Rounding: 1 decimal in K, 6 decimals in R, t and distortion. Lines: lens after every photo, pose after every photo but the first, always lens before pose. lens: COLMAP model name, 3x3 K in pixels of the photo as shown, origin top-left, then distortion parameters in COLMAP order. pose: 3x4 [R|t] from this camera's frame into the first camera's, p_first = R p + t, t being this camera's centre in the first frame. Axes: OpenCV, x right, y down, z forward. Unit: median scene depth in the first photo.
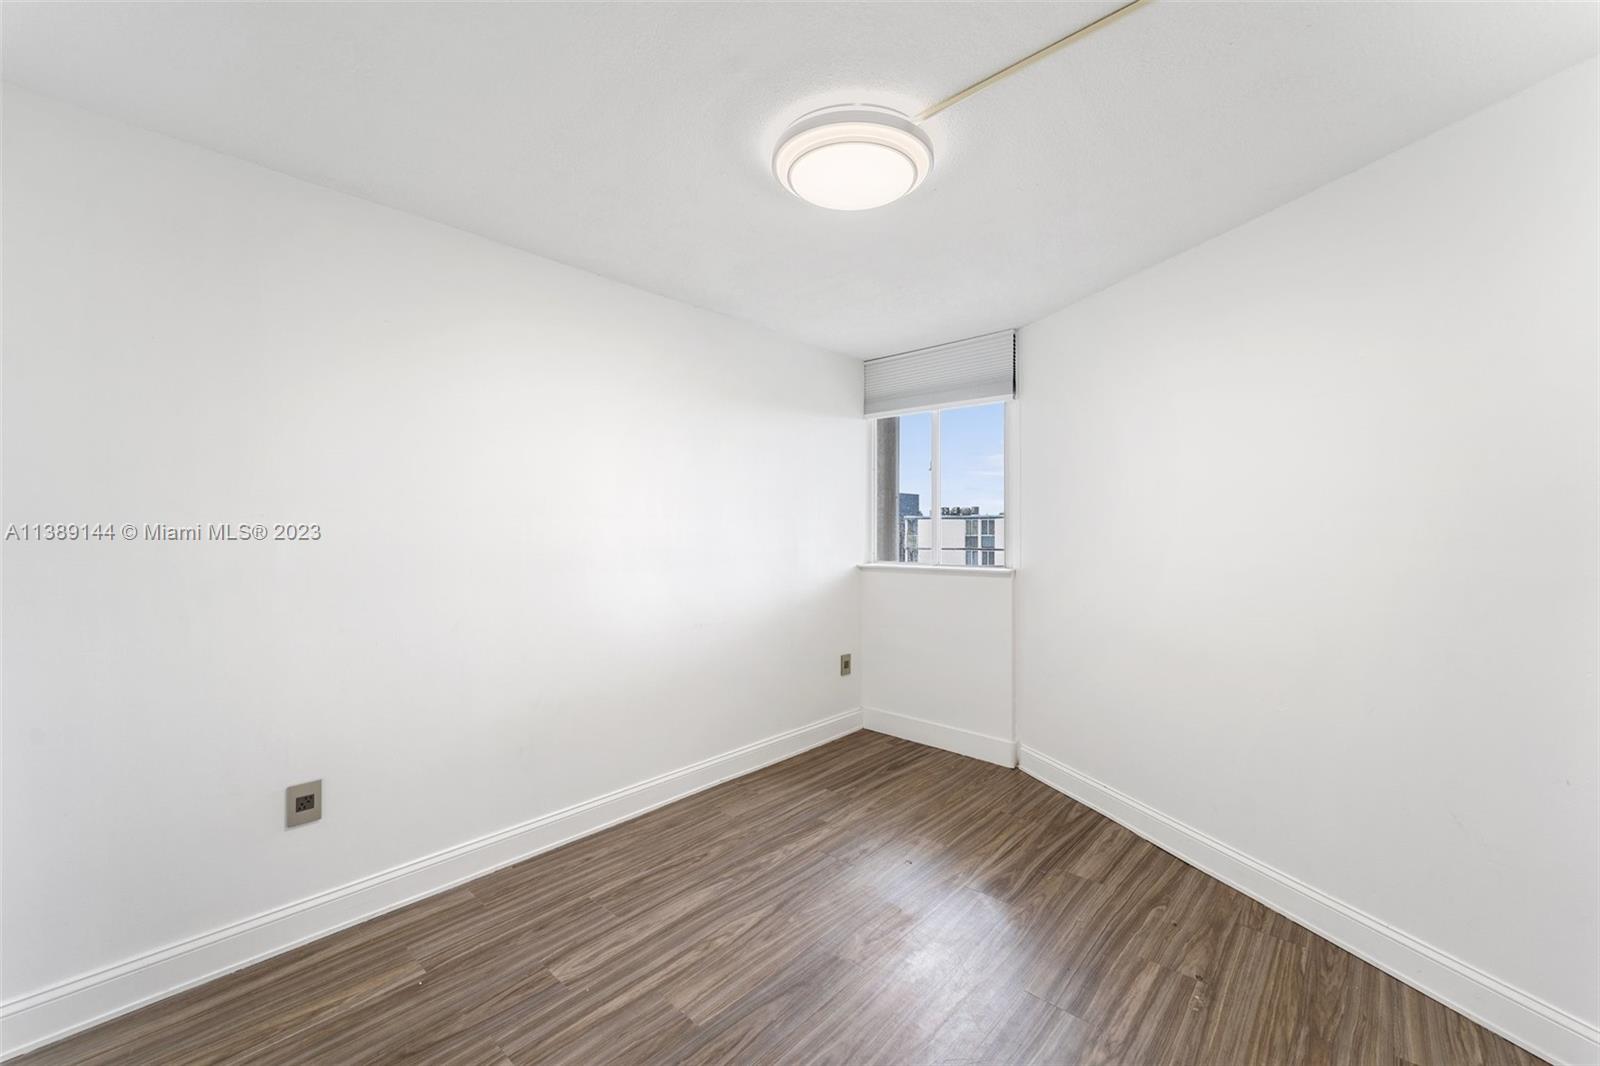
lens RADIAL K [[652.0, 0, 789.1], [0, 652.0, 531.8], [0, 0, 1]] dist [0.001815, 0.000663]
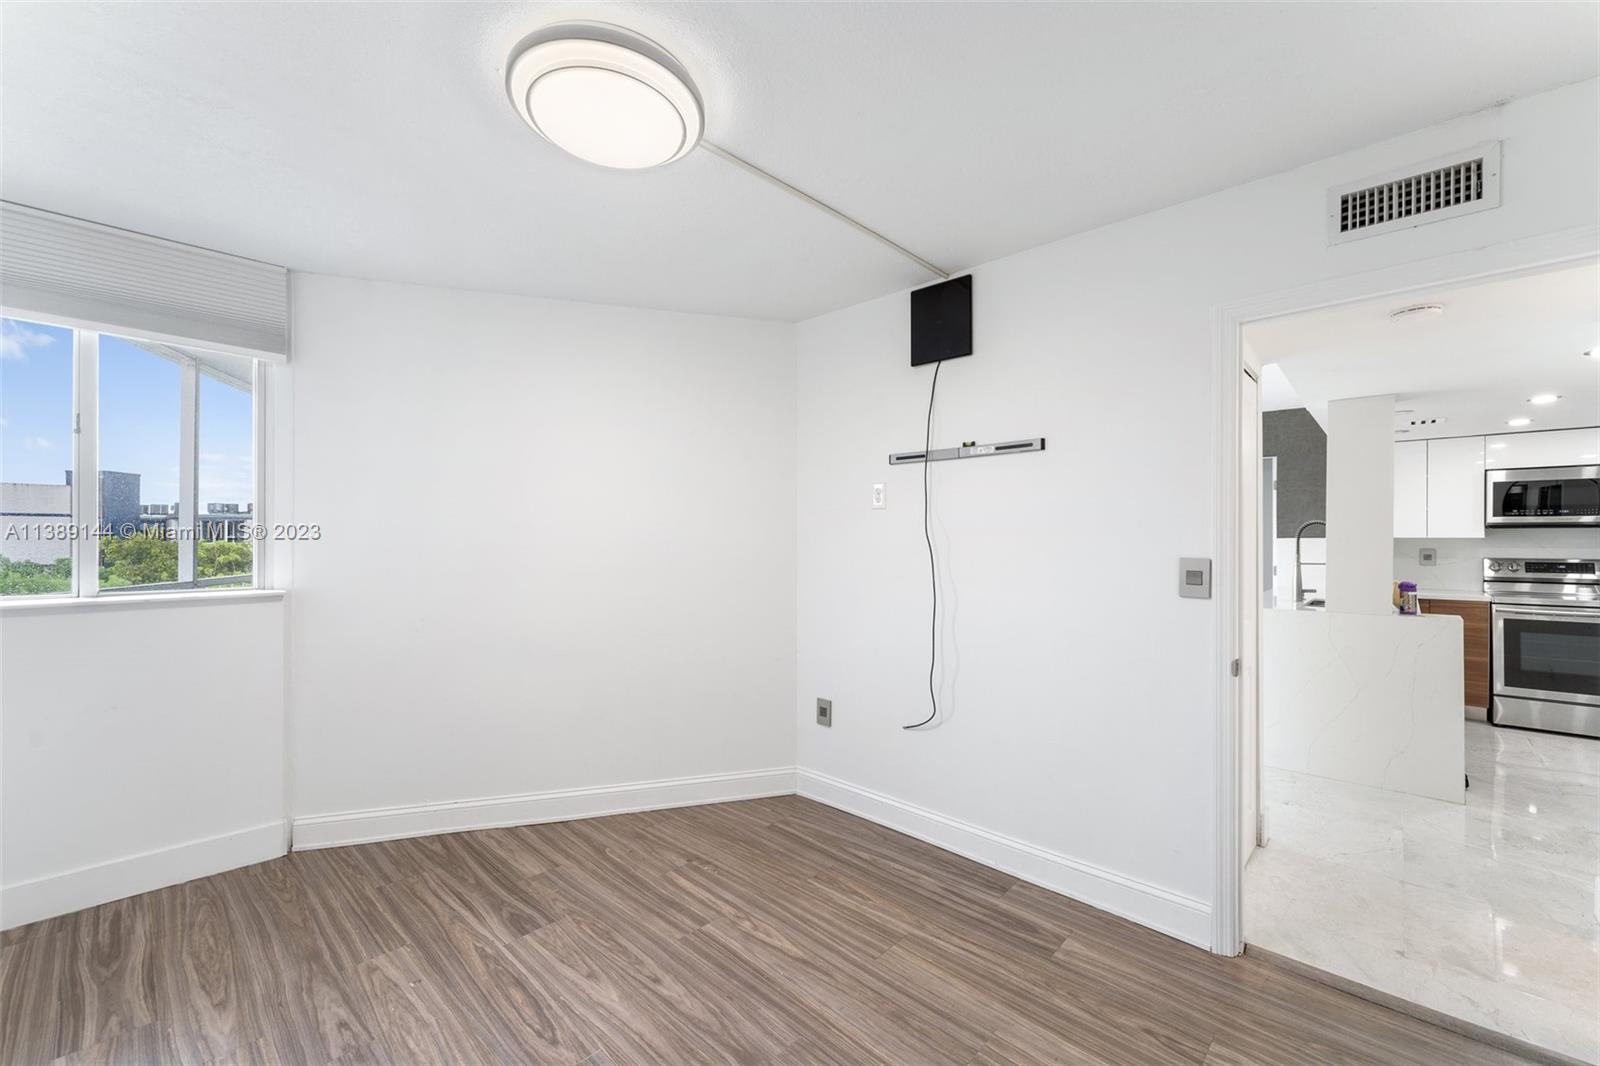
lens RADIAL K [[652.0, 0, 809.3], [0, 652.0, 541.5], [0, 0, 1]] dist [0.001815, 0.000663]
pose [[0.000614, 0.000845, 0.999999, -0.561963], [-0.001339, 0.999999, -0.000844, 0.003309], [-0.999999, -0.001339, 0.000615, 0.550906]]
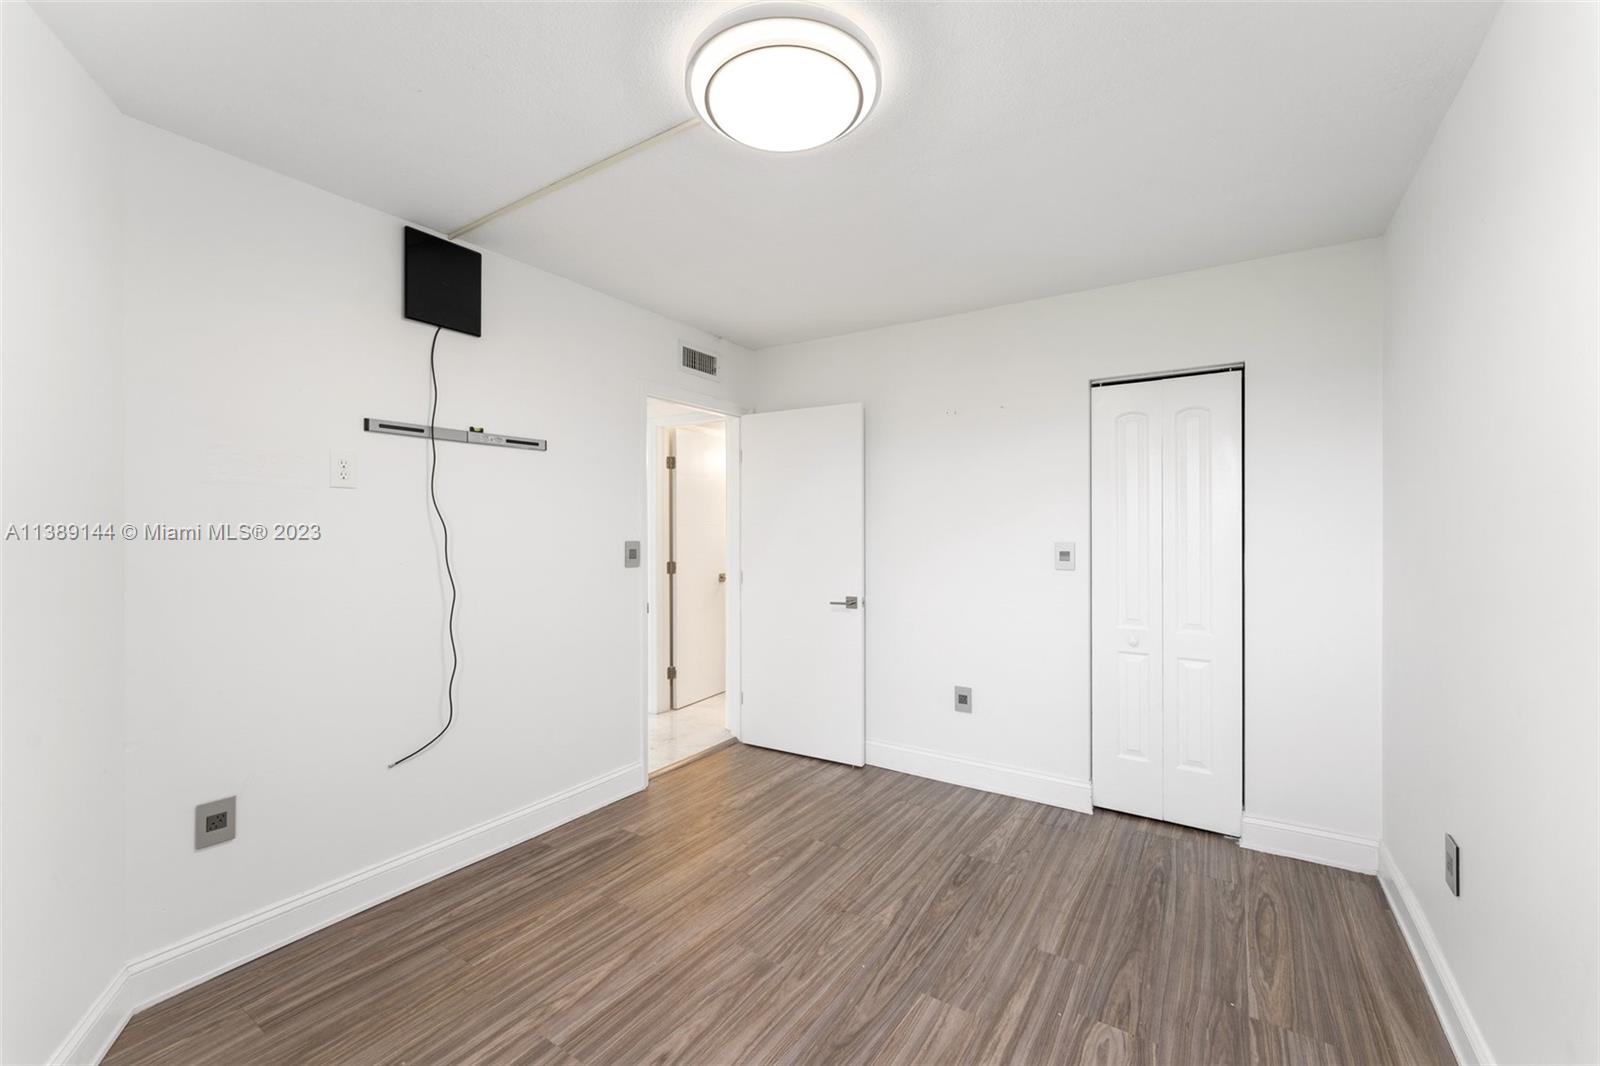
lens RADIAL K [[652.0, 0, 796.6], [0, 652.0, 534.0], [0, 0, 1]] dist [0.001815, 0.000663]
pose [[-0.987003, 0.002946, -0.160673, 0.159944], [0.001019, 0.999927, 0.012073, -0.005905], [0.160696, 0.011752, -0.986934, 1.362418]]
